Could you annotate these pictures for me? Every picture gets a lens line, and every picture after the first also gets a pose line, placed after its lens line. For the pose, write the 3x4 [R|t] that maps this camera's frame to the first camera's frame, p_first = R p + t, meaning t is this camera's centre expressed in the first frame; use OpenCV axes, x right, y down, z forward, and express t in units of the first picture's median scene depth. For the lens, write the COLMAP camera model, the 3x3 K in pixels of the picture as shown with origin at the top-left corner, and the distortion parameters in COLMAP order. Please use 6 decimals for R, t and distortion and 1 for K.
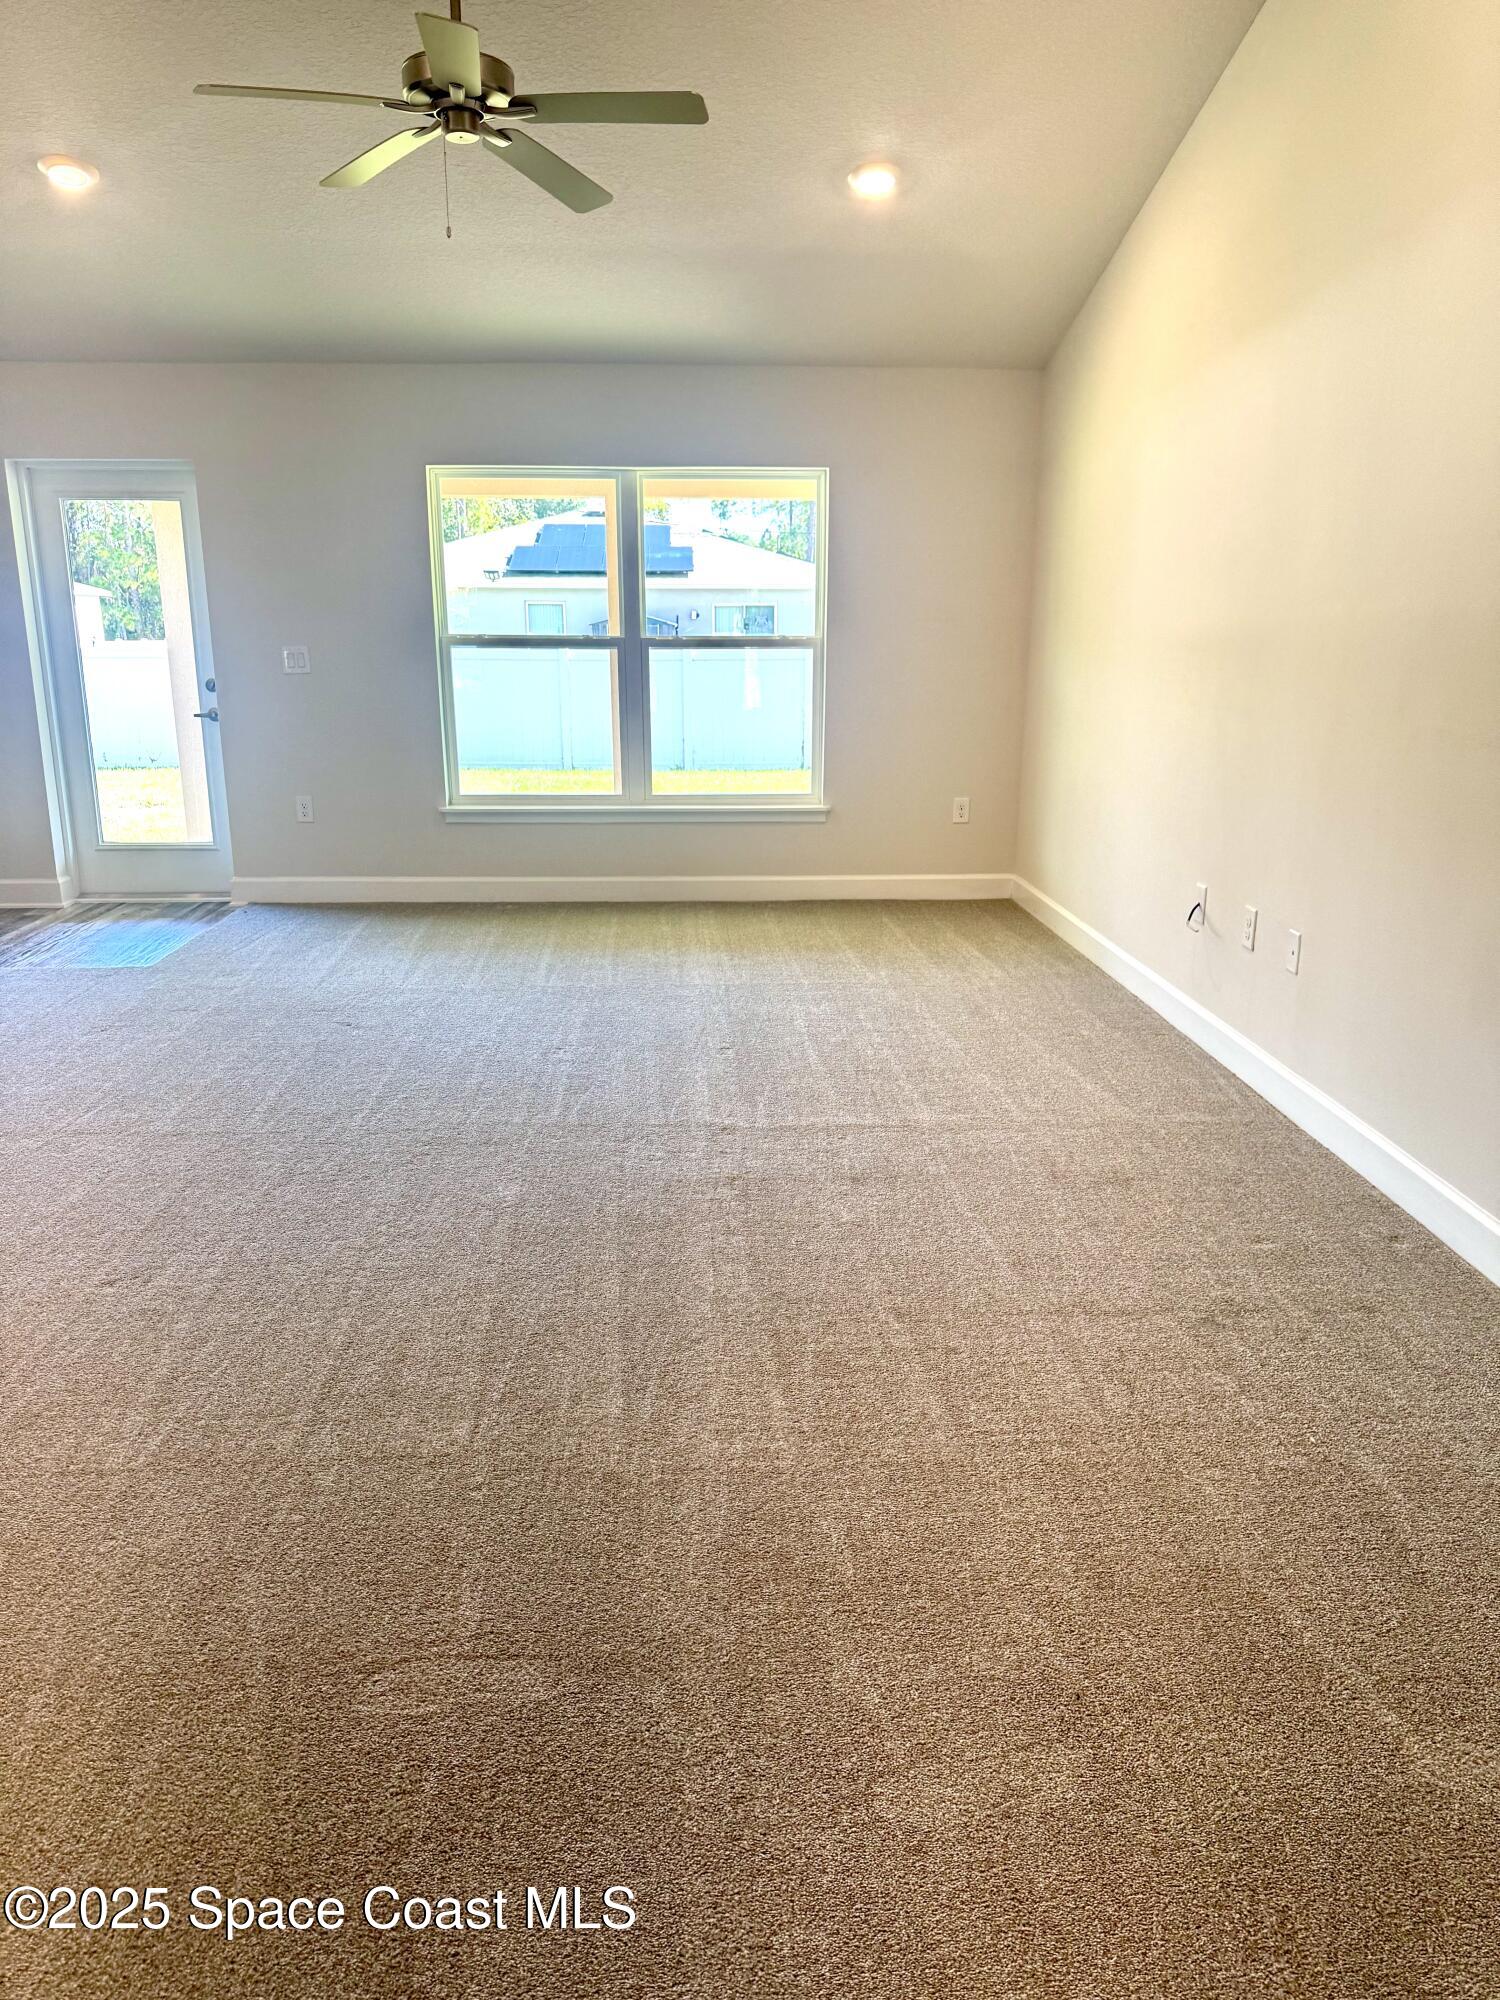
lens RADIAL K [[1374.5, 0, 751.7], [0, 1374.5, 1036.2], [0, 0, 1]] dist [0.005977, -0.027433]
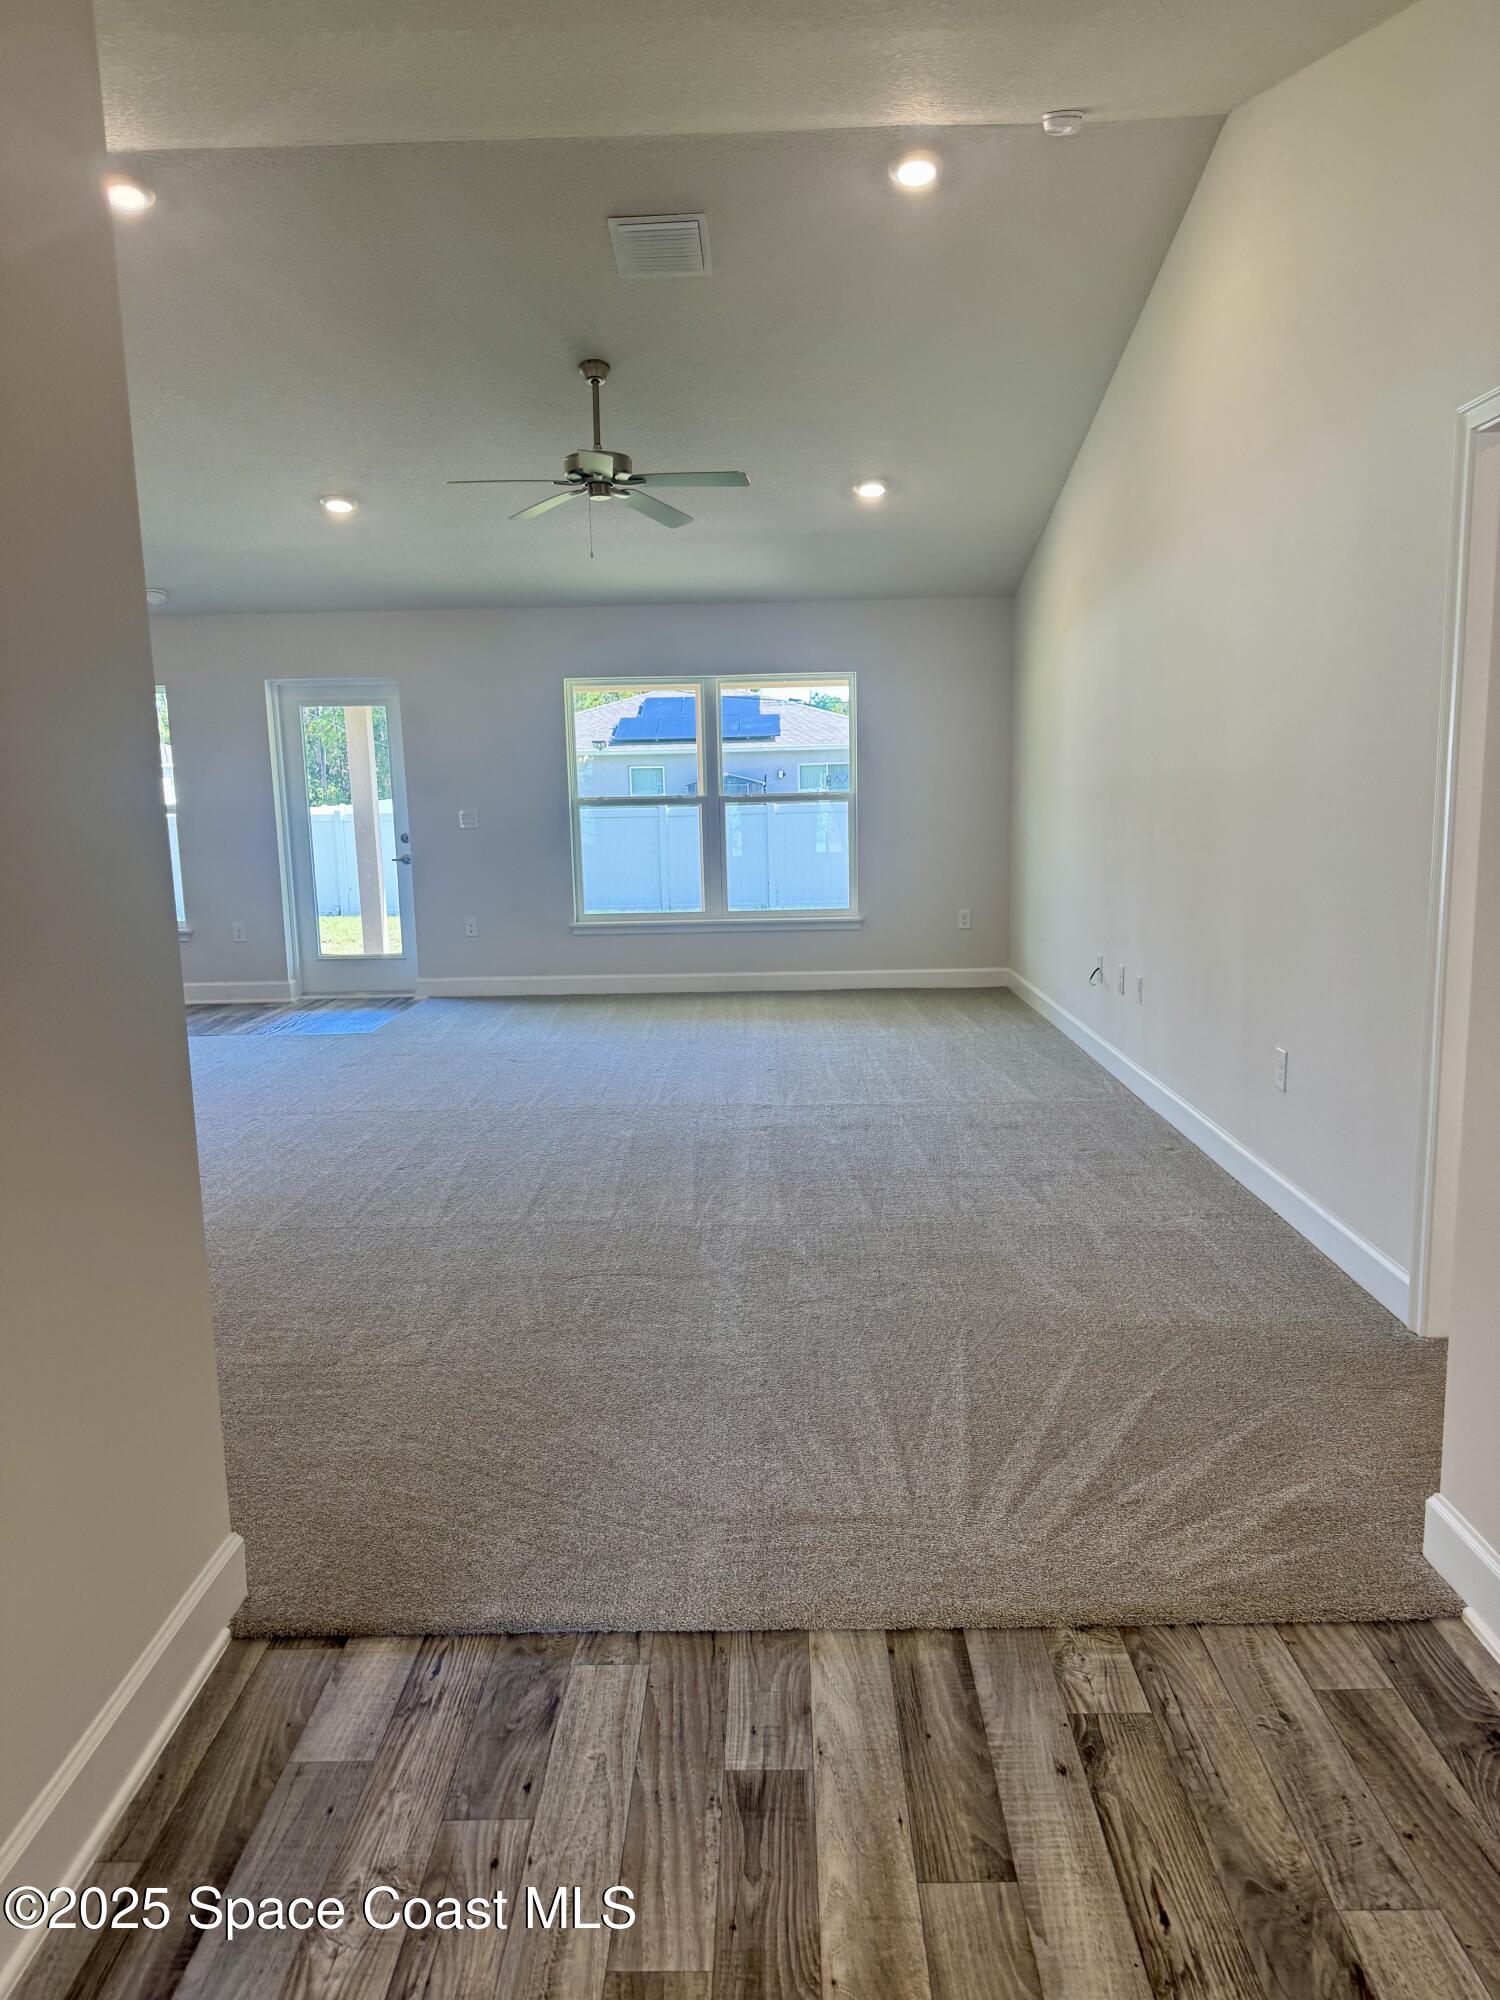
lens RADIAL K [[1374.5, 0, 755.8], [0, 1374.5, 1038.1], [0, 0, 1]] dist [0.005977, -0.027433]
pose [[0.997735, -0.012260, -0.066148, 0.048738], [0.005255, 0.994453, -0.105051, 0.102000], [0.067068, 0.104465, 0.992264, -0.359864]]
